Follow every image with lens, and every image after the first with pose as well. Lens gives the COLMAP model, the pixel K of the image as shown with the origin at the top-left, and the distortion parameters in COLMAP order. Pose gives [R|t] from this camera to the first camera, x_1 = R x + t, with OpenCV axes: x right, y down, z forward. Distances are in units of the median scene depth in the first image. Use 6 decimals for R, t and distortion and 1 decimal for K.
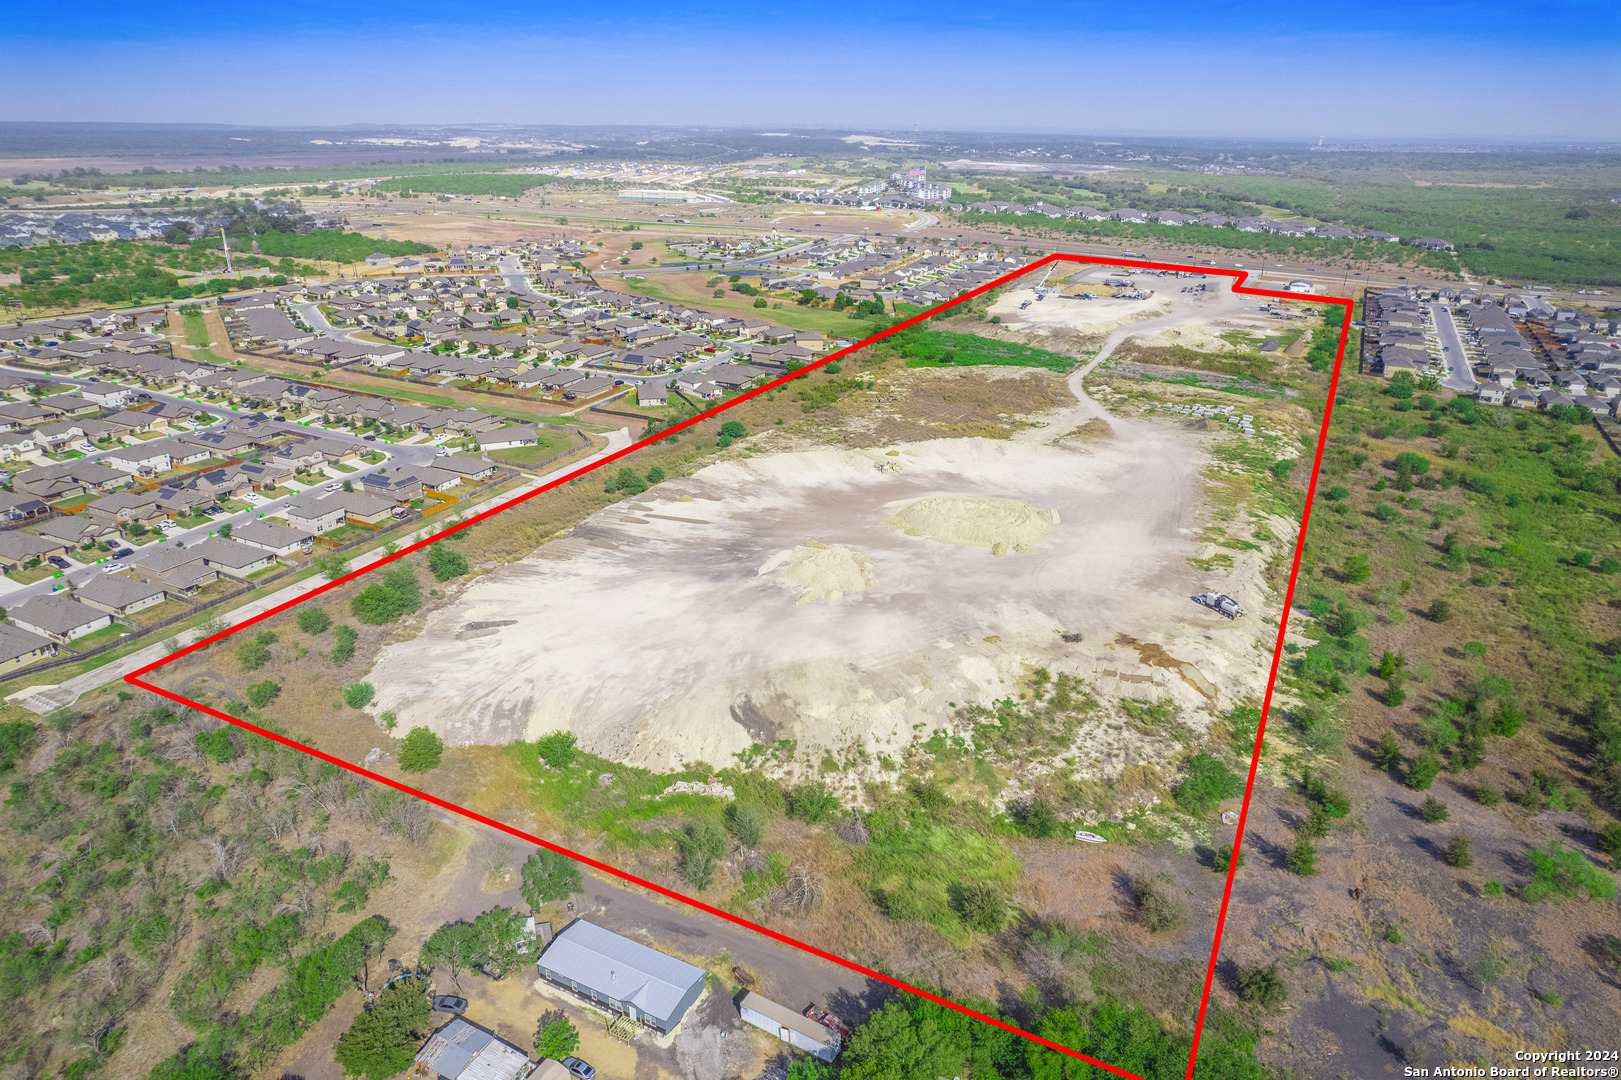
lens RADIAL K [[1037.0, 0, 810.5], [0, 1037.0, 540.0], [0, 0, 1]] dist [-0.073236, 0.064990]
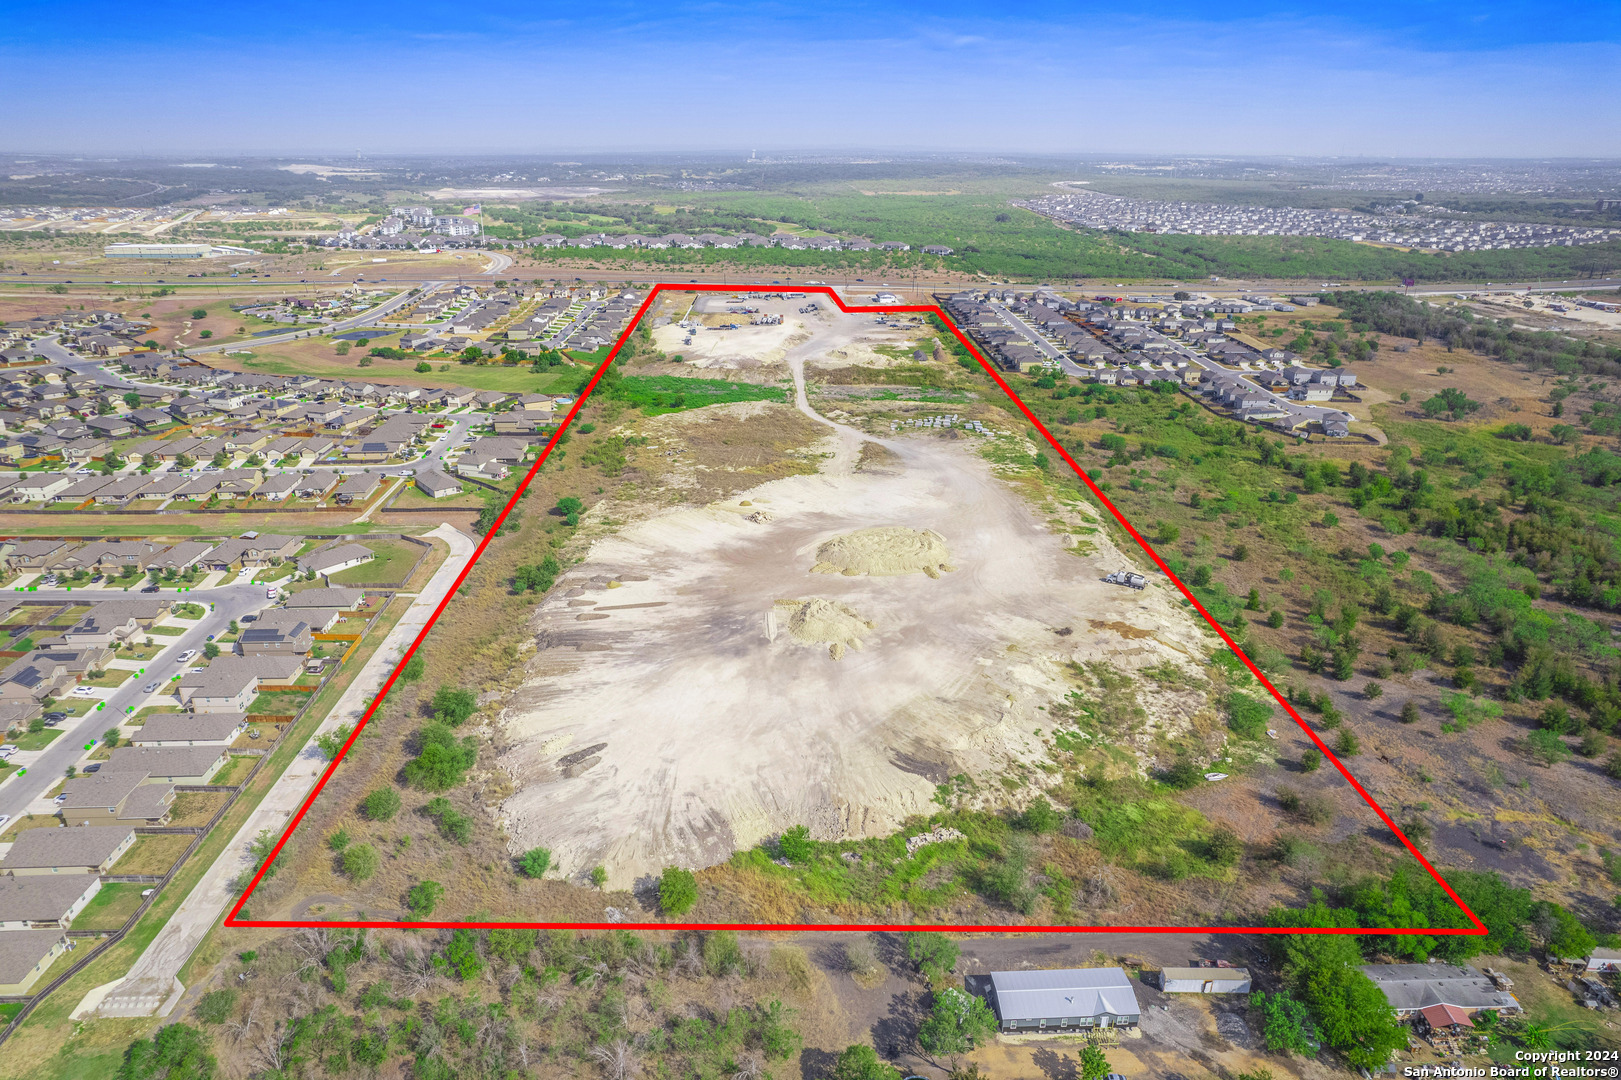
lens RADIAL K [[1037.0, 0, 810.5], [0, 1037.0, 540.0], [0, 0, 1]] dist [-0.073236, 0.064990]
pose [[0.876558, -0.181537, 0.445746, -0.343548], [0.188496, 0.981642, 0.029111, -0.066502], [-0.442848, 0.058504, 0.894686, 0.031438]]
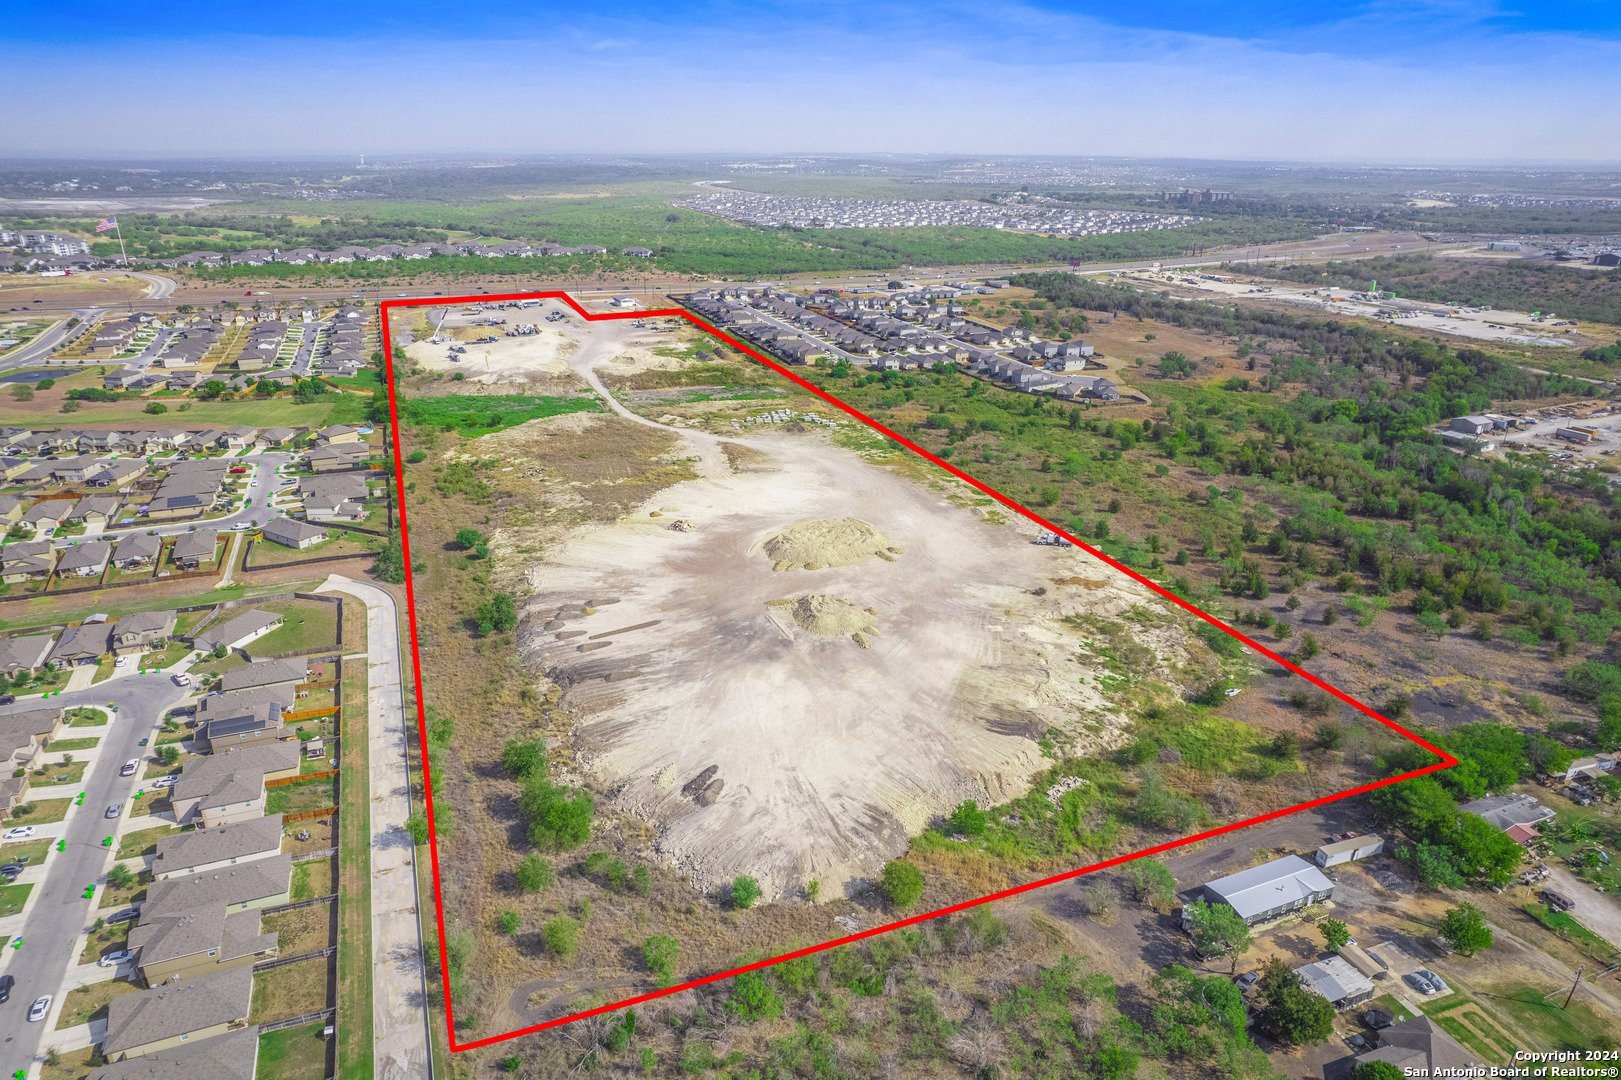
lens RADIAL K [[1037.0, 0, 810.5], [0, 1037.0, 540.0], [0, 0, 1]] dist [-0.073236, 0.064990]
pose [[0.658846, -0.277626, 0.699175, -0.551717], [0.287934, 0.951702, 0.106573, -0.126436], [-0.694994, 0.131101, 0.706963, 0.173692]]
